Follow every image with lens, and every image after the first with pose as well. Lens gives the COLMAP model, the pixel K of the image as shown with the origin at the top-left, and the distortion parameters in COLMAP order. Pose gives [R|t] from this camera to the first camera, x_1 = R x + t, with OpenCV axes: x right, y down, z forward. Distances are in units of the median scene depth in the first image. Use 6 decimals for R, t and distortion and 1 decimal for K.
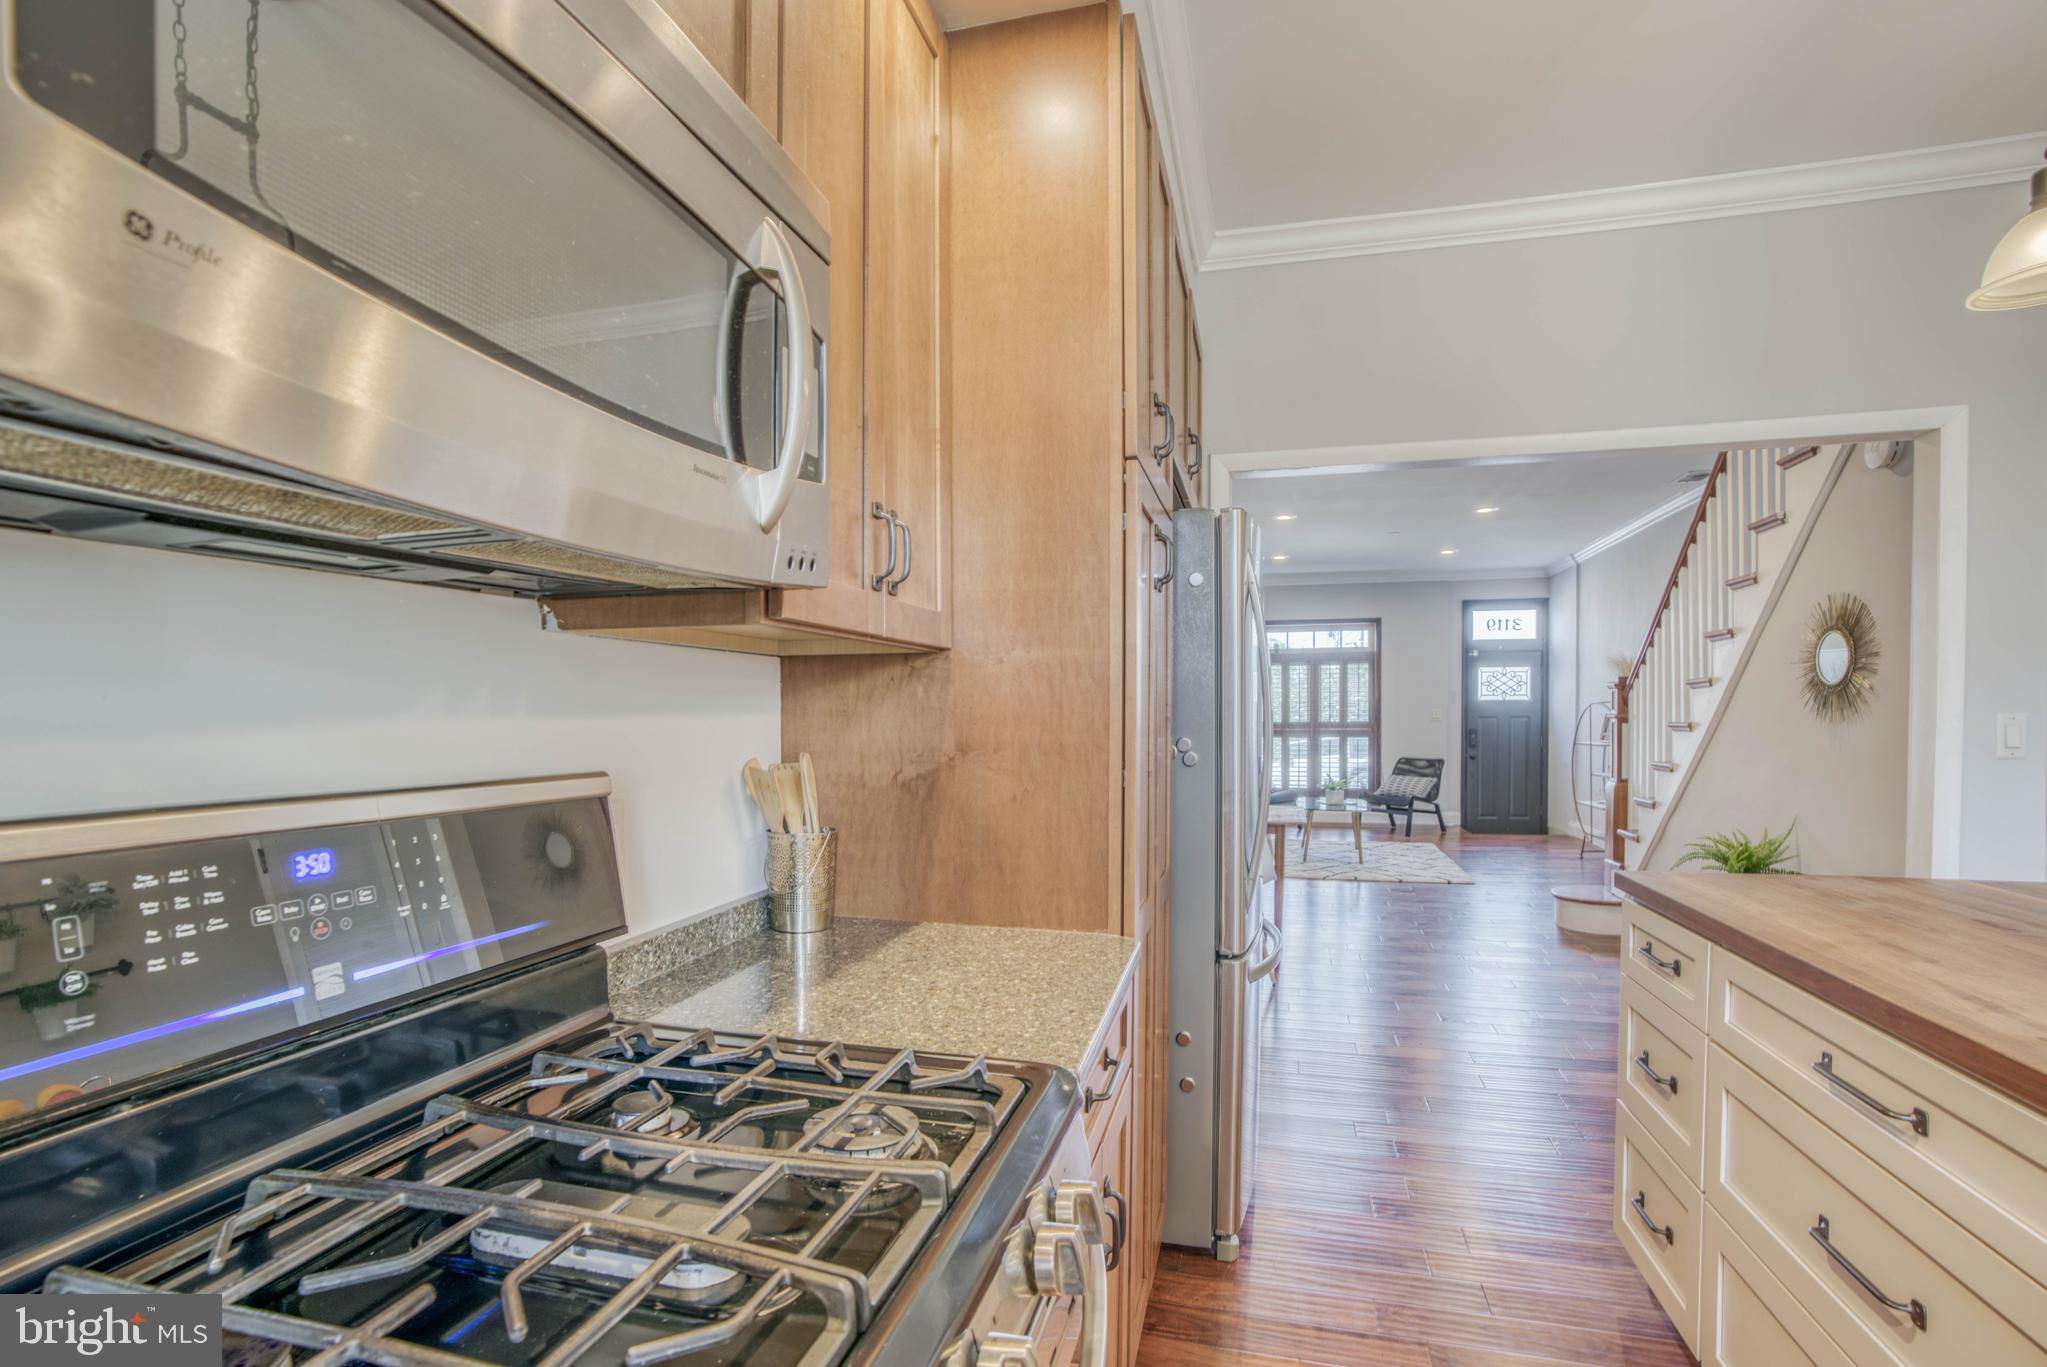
lens RADIAL K [[937.9, 0, 1044.0], [0, 937.9, 728.8], [0, 0, 1]] dist [-0.059745, 0.019218]
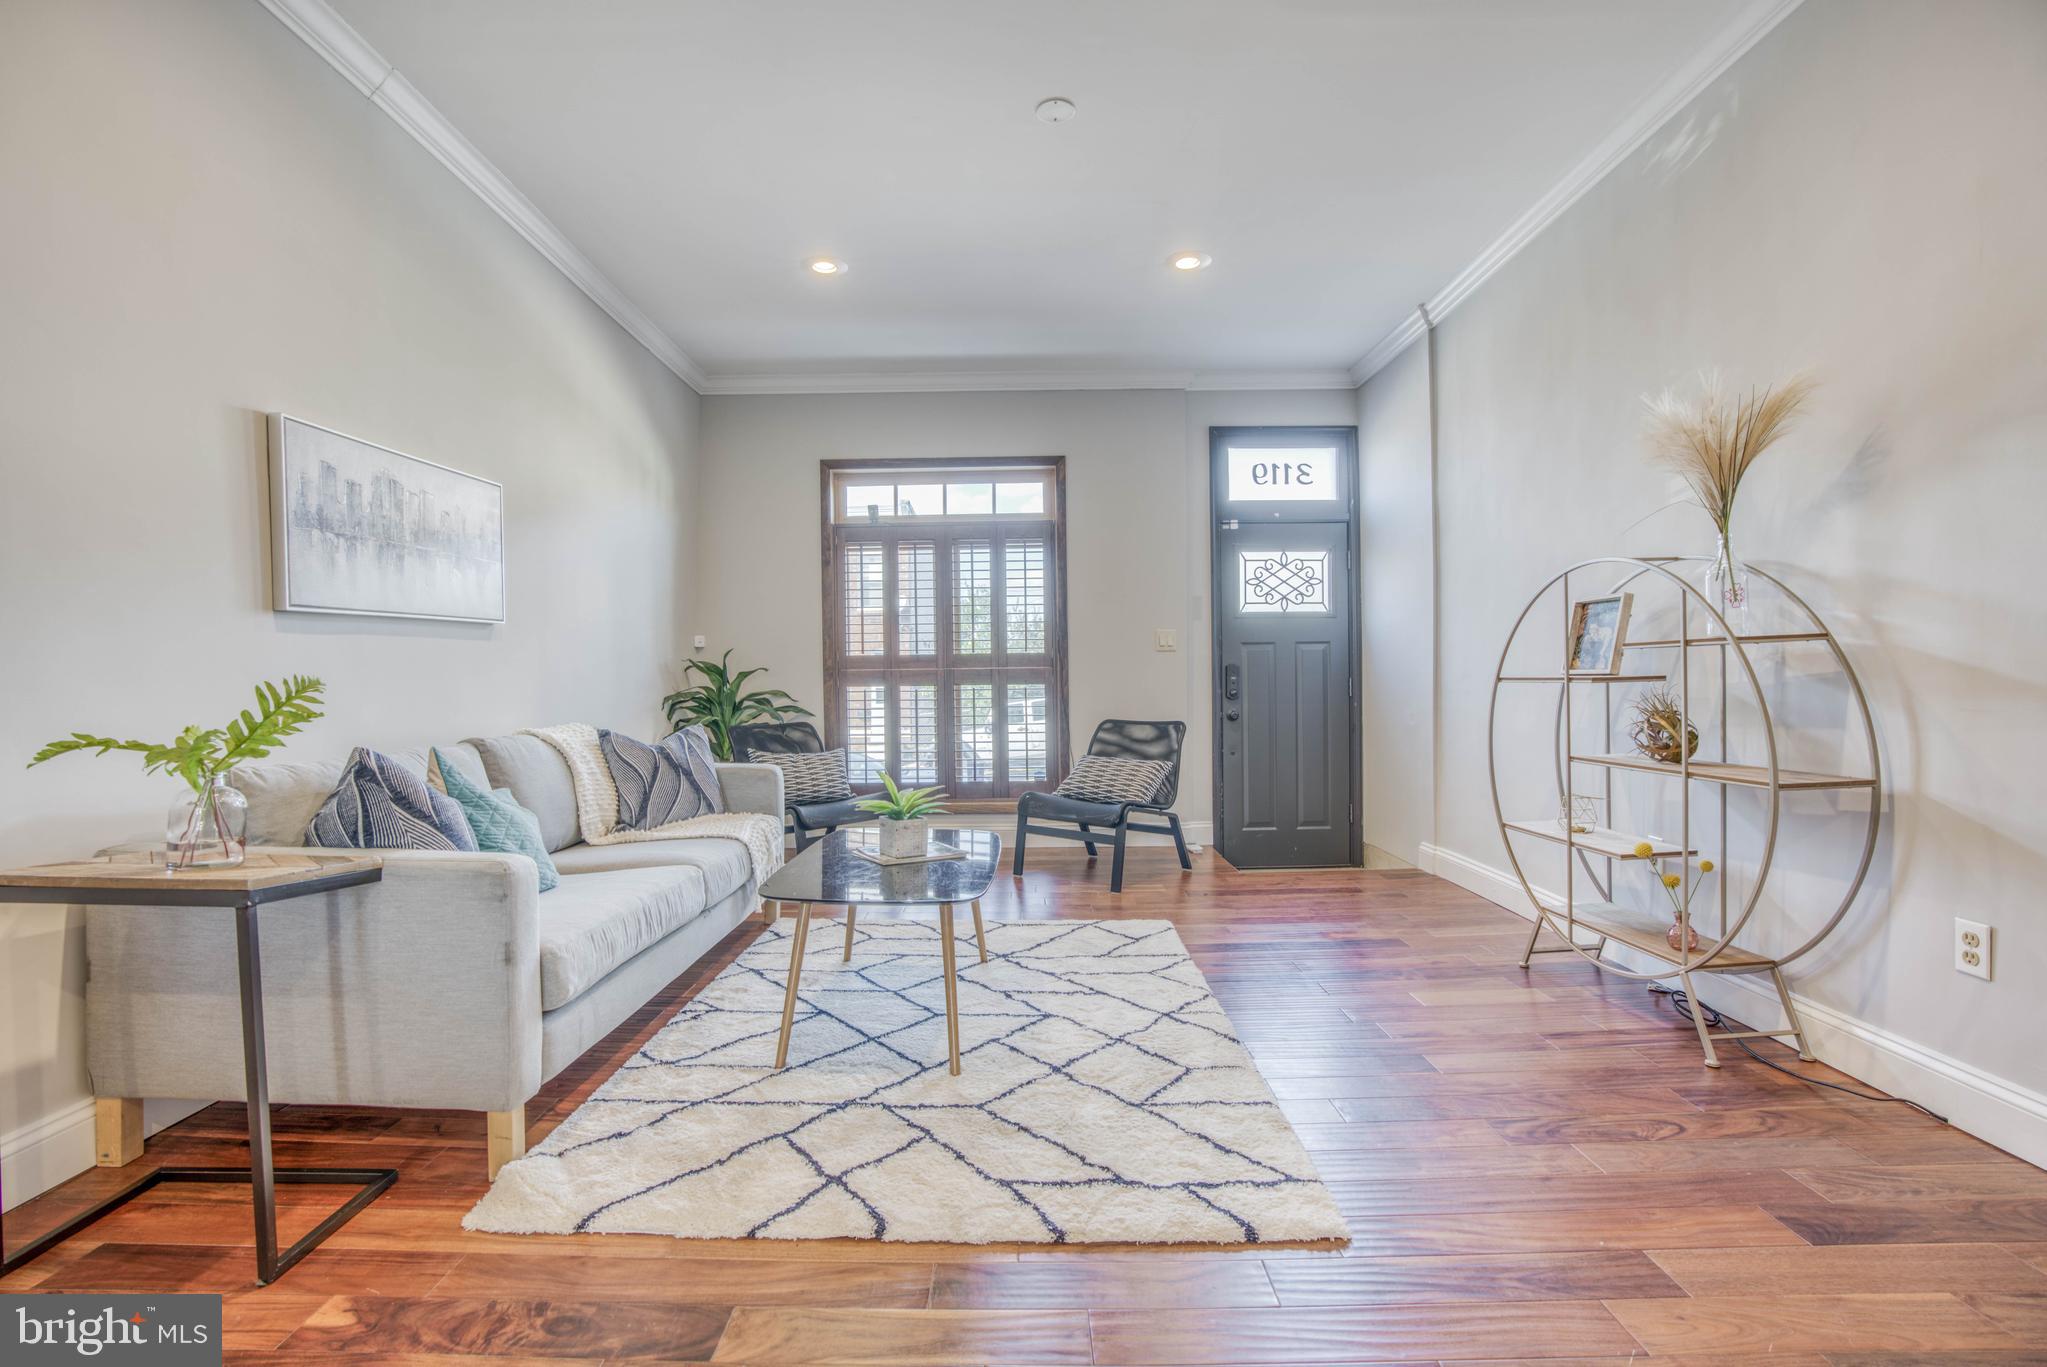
lens RADIAL K [[937.9, 0, 1012.2], [0, 937.9, 680.8], [0, 0, 1]] dist [-0.059745, 0.019218]
pose [[0.970055, -0.009414, 0.242704, 0.207172], [0.013207, 0.999815, -0.014004, 0.015188], [-0.242527, 0.016790, 0.969999, 0.504669]]
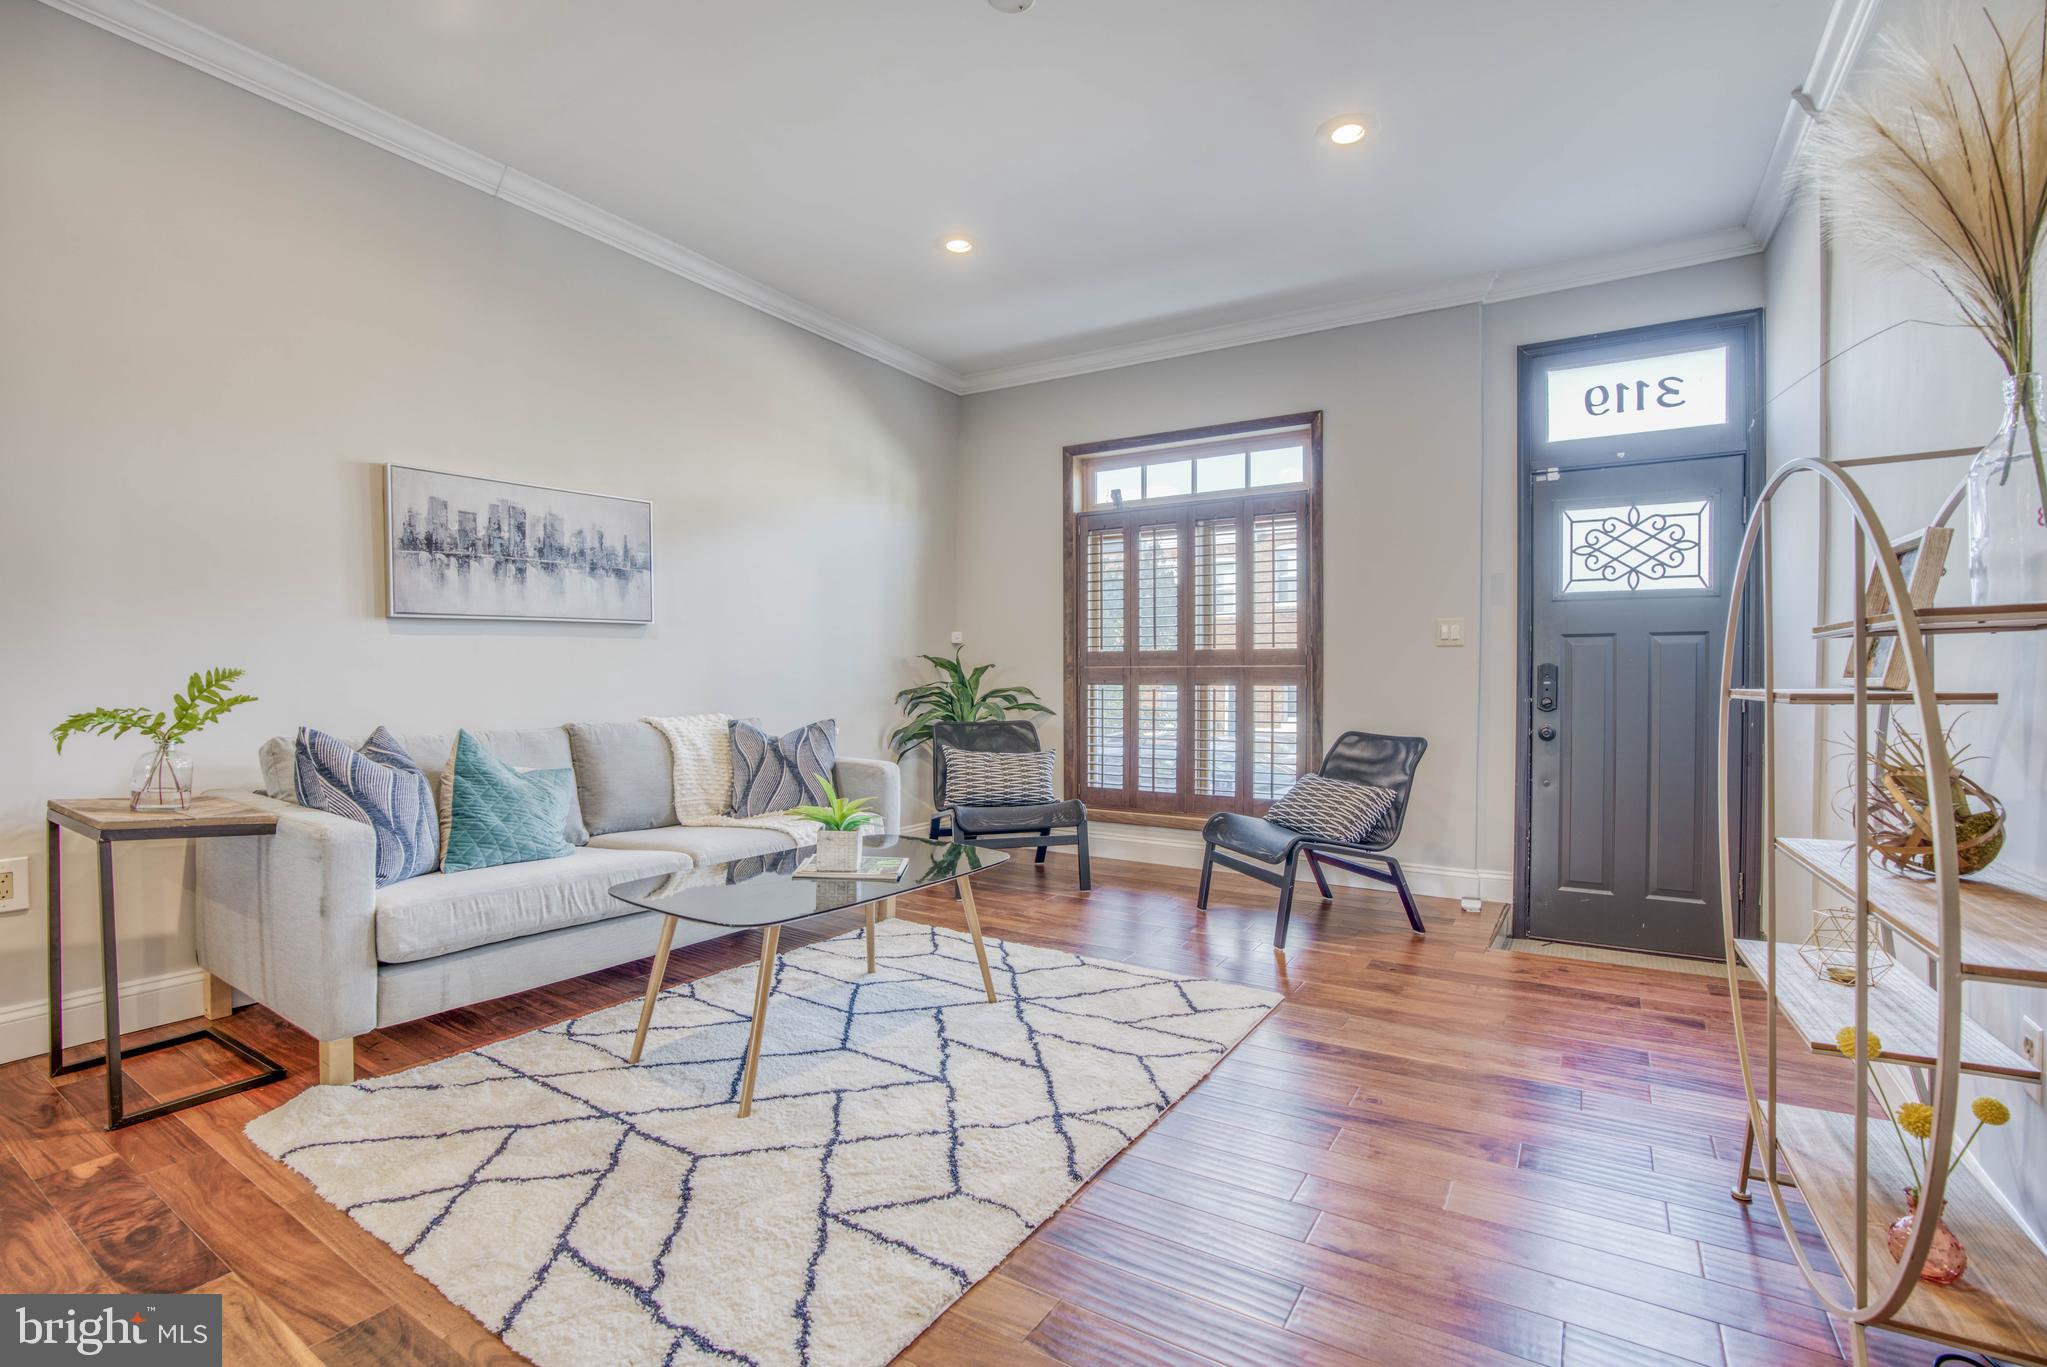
lens RADIAL K [[937.9, 0, 1033.7], [0, 937.9, 682.0], [0, 0, 1]] dist [-0.059745, 0.019218]
pose [[0.950649, 0.006909, -0.310190, 0.377094], [-0.010263, 0.999905, -0.009183, 0.013285], [0.310098, 0.011913, 0.950630, 0.556936]]
